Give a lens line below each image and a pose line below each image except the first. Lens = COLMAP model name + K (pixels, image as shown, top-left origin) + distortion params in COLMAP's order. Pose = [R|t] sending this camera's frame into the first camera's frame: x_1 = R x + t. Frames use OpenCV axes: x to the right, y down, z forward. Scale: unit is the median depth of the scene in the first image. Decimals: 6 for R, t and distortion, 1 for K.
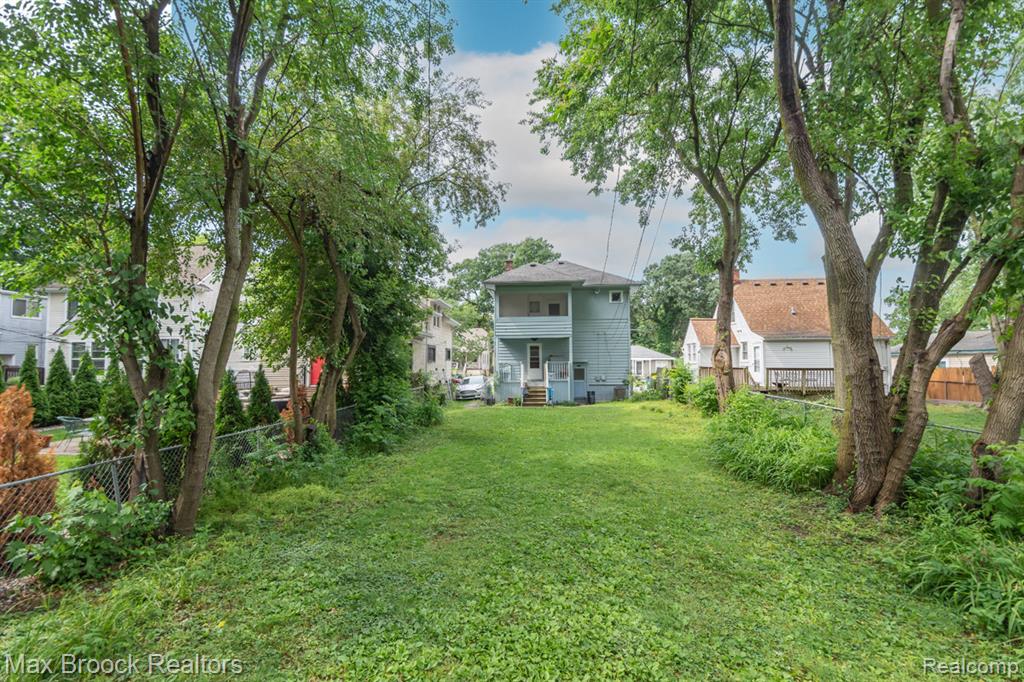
lens RADIAL K [[443.1, 0, 510.8], [0, 443.1, 345.7], [0, 0, 1]] dist [0.019238, 0.000164]
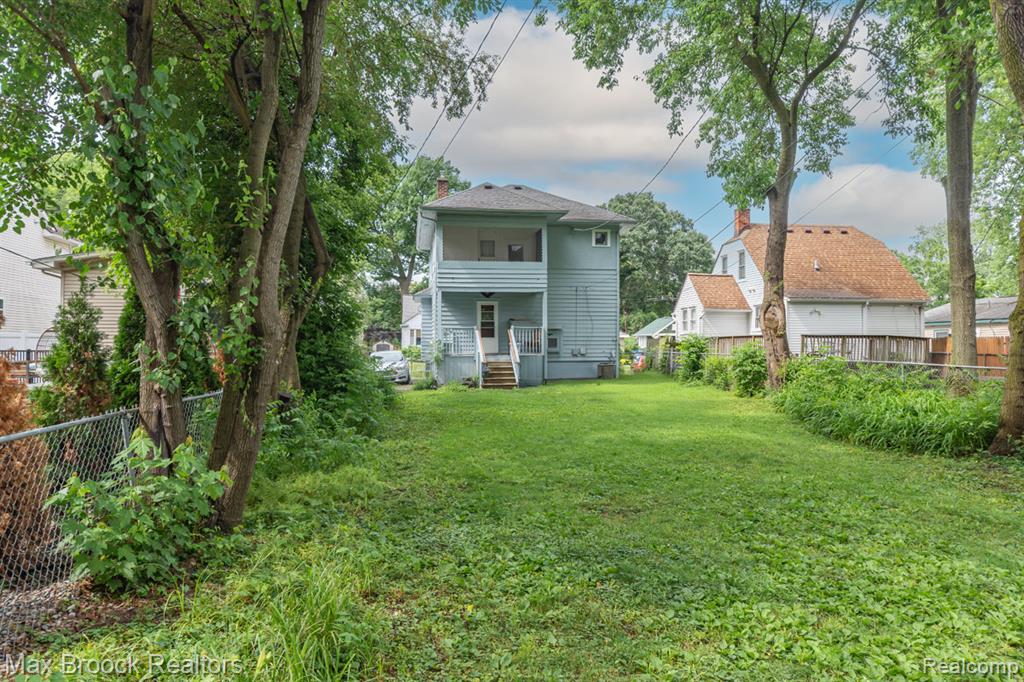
lens RADIAL K [[649.0, 0, 510.8], [0, 649.0, 342.7], [0, 0, 1]] dist [0.002048, 0.003428]
pose [[0.976514, 0.006210, 0.215363, -0.179638], [-0.012638, 0.999514, 0.028480, 0.041839], [-0.215082, -0.030533, 0.976119, 0.007955]]
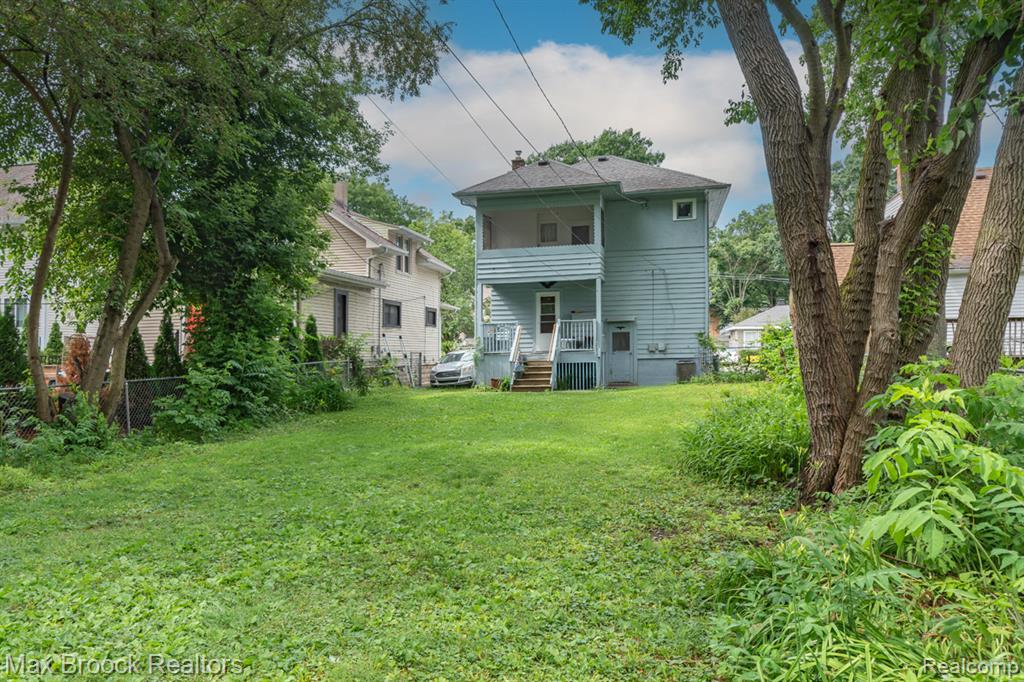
lens RADIAL K [[727.2, 0, 510.4], [0, 727.2, 333.3], [0, 0, 1]] dist [0.029708, 0.002280]
pose [[0.989366, -0.015385, -0.144630, 0.204576], [0.018196, 0.999670, 0.018137, 0.045025], [0.144303, -0.020575, 0.989320, 0.006561]]
